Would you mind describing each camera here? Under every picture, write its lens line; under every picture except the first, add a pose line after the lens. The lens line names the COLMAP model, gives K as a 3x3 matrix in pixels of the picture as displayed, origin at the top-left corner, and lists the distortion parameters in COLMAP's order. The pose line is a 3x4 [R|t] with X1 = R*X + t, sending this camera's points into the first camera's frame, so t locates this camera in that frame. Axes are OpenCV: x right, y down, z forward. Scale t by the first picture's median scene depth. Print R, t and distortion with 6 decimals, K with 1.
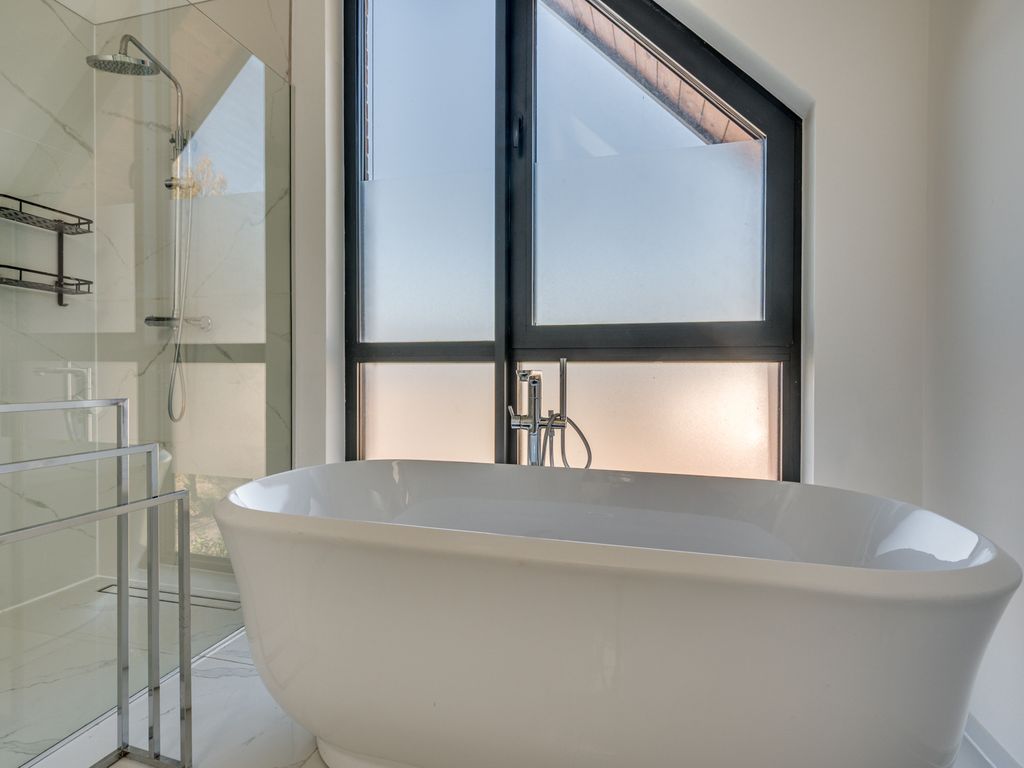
lens RADIAL K [[545.5, 0, 510.6], [0, 545.5, 380.0], [0, 0, 1]] dist [0.002727, 0.000768]
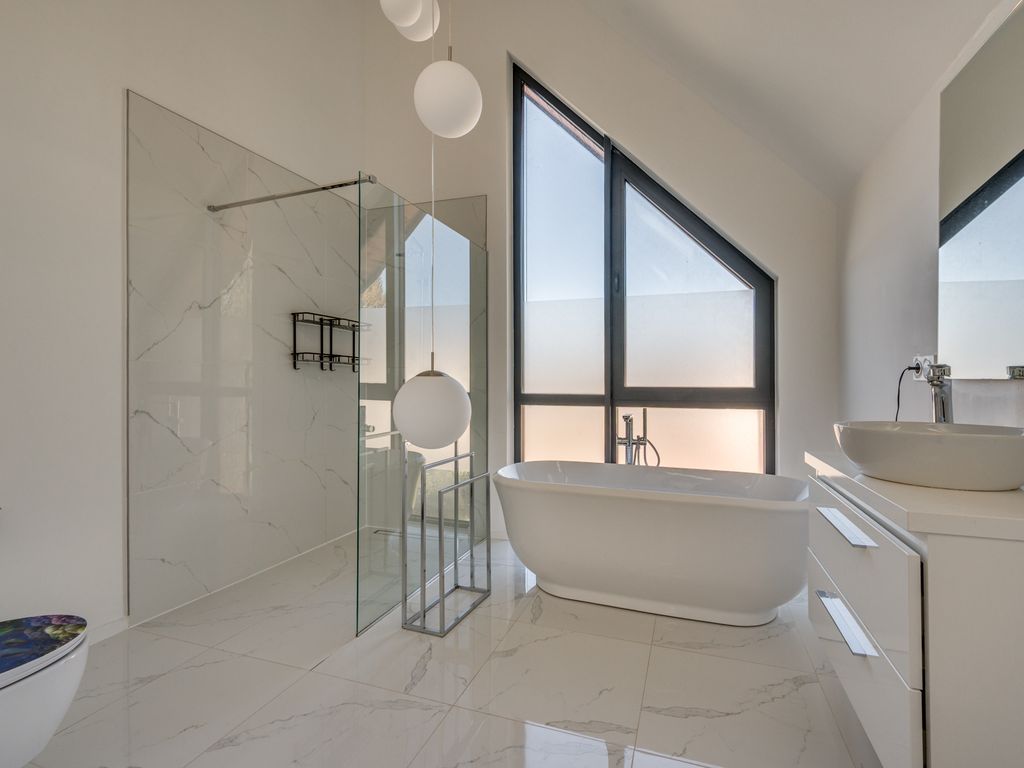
lens RADIAL K [[545.5, 0, 510.6], [0, 545.5, 380.0], [0, 0, 1]] dist [0.002727, 0.000768]
pose [[0.996368, -0.002316, -0.085125, -0.190205], [0.001982, 0.999990, -0.004009, -0.120173], [0.085133, 0.003825, 0.996362, -0.854509]]
